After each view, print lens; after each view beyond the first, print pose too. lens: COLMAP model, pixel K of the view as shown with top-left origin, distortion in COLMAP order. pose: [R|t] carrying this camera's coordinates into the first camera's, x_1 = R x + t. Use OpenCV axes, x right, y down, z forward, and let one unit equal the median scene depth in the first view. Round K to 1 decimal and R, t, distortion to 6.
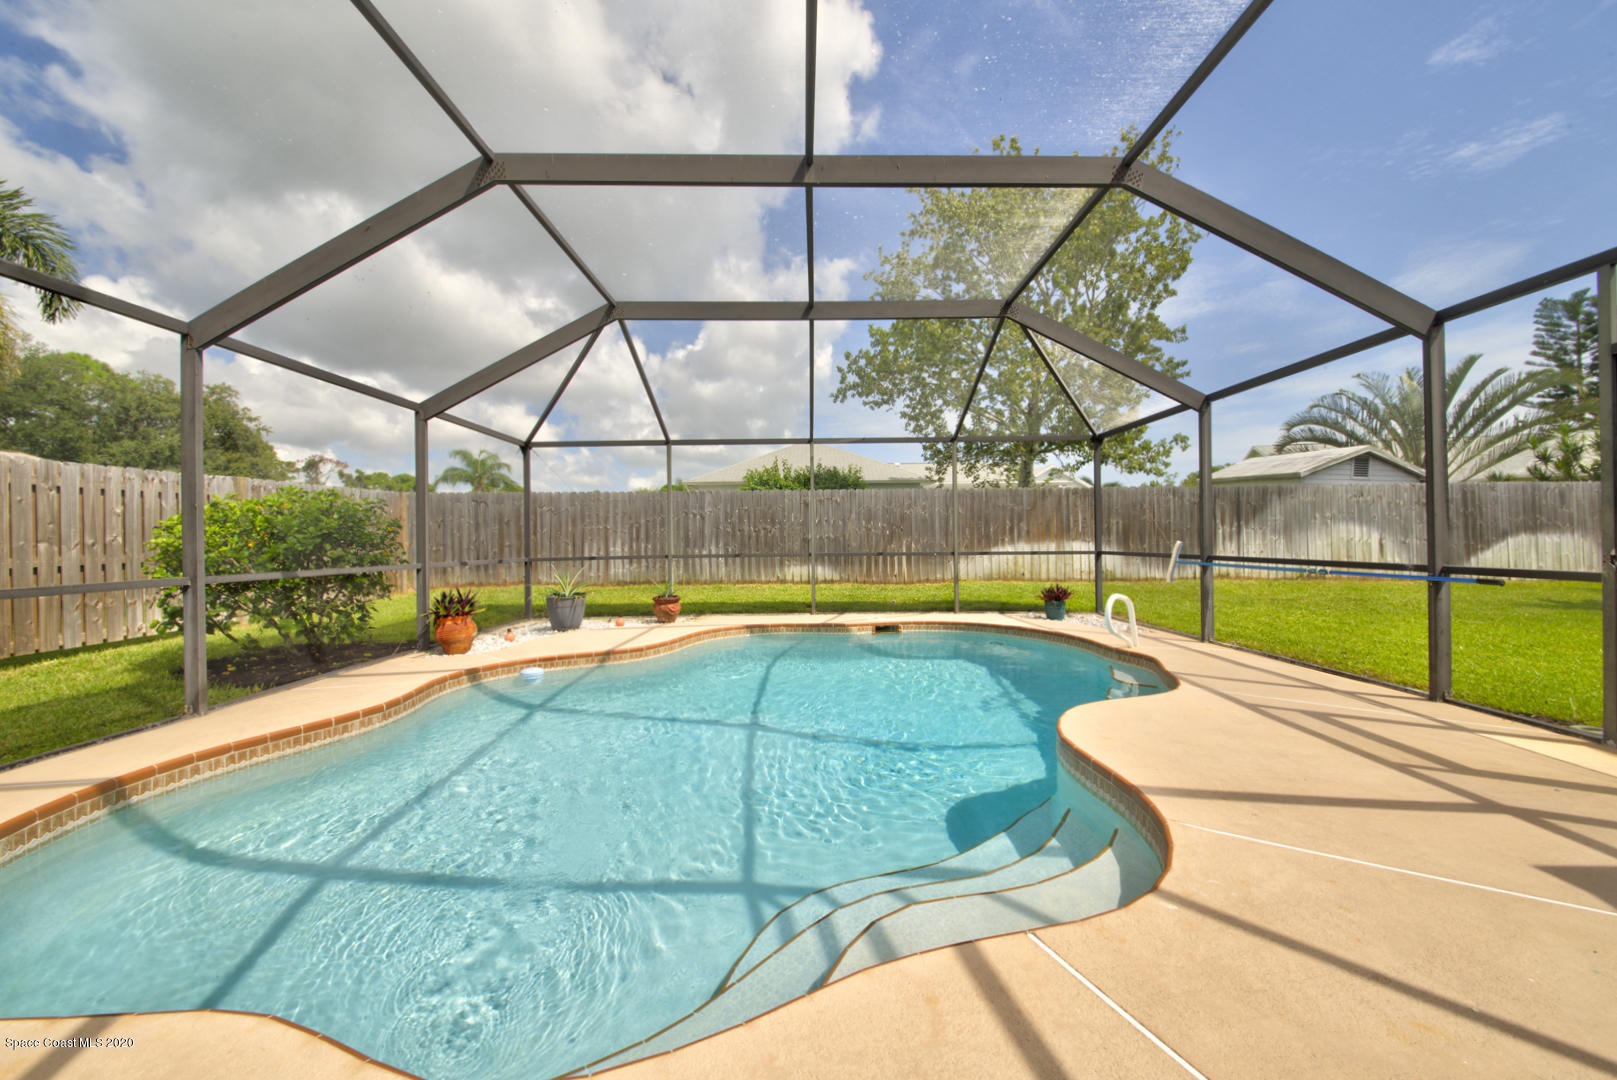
lens RADIAL K [[566.0, 0, 797.3], [0, 566.0, 544.5], [0, 0, 1]] dist [0.008702, -0.006528]
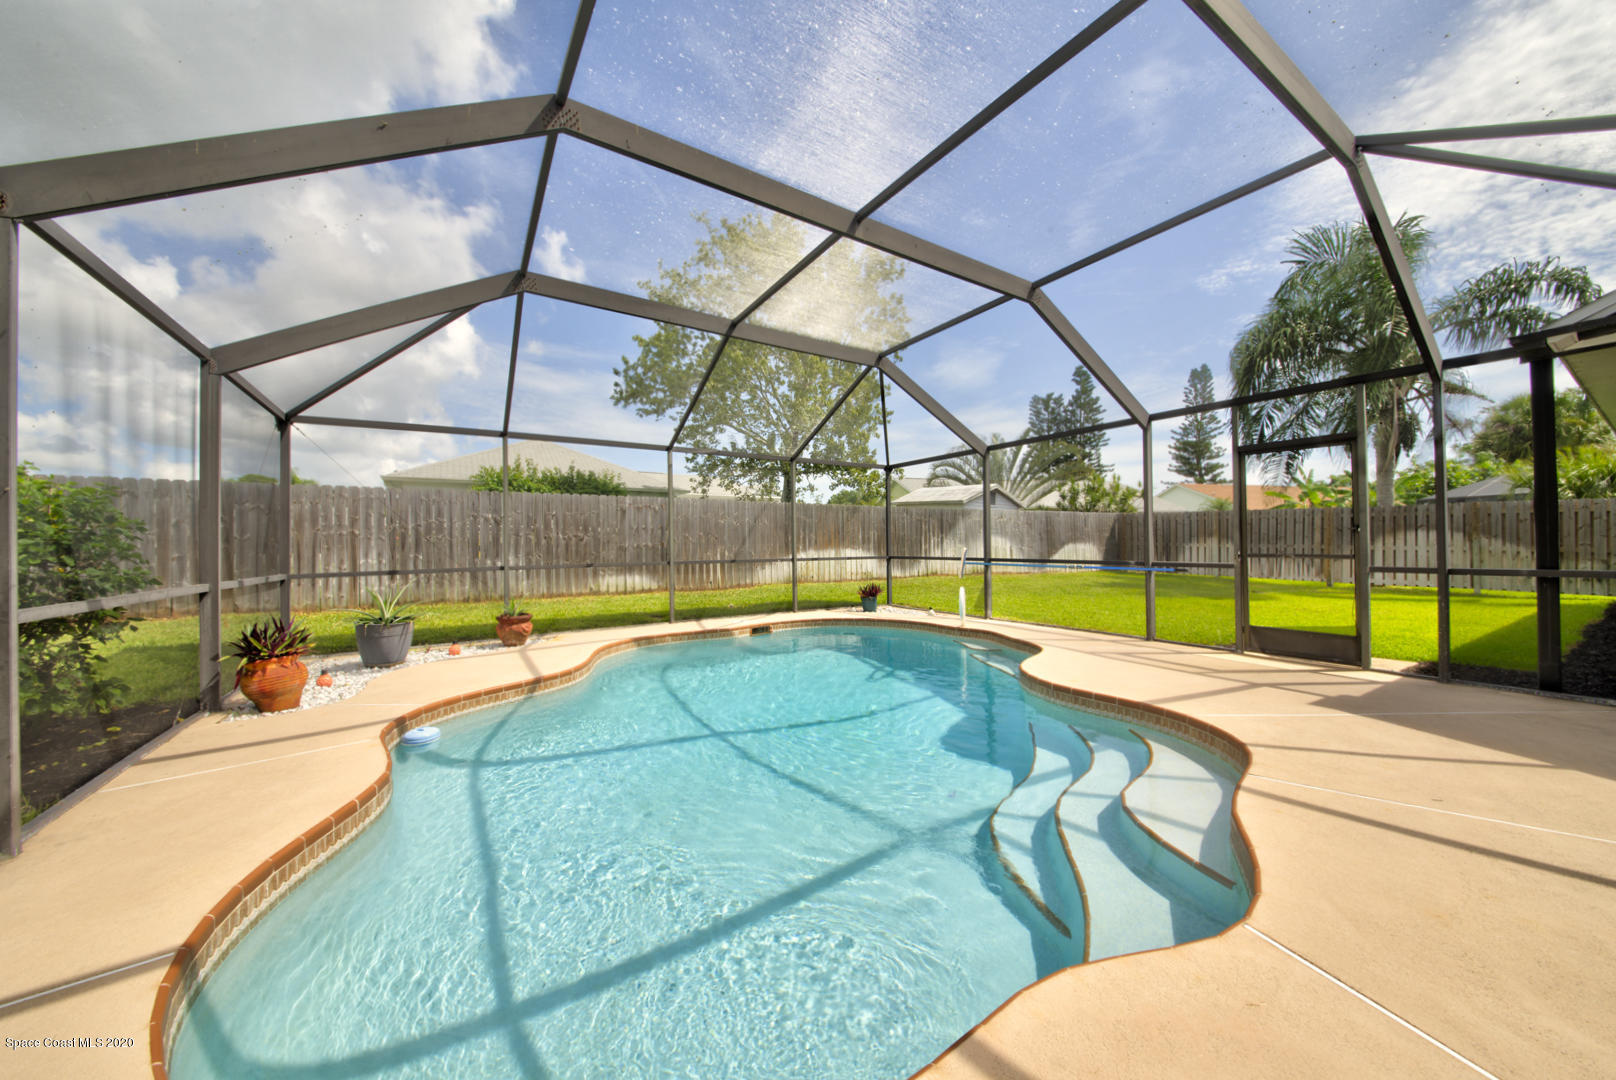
lens RADIAL K [[565.6, 0, 797.6], [0, 565.6, 540.5], [0, 0, 1]] dist [0.008702, -0.006528]
pose [[0.842972, 0.004145, 0.537941, -0.247341], [0.008185, 0.999756, -0.020530, 0.000495], [-0.537895, 0.021710, 0.842732, 0.033696]]
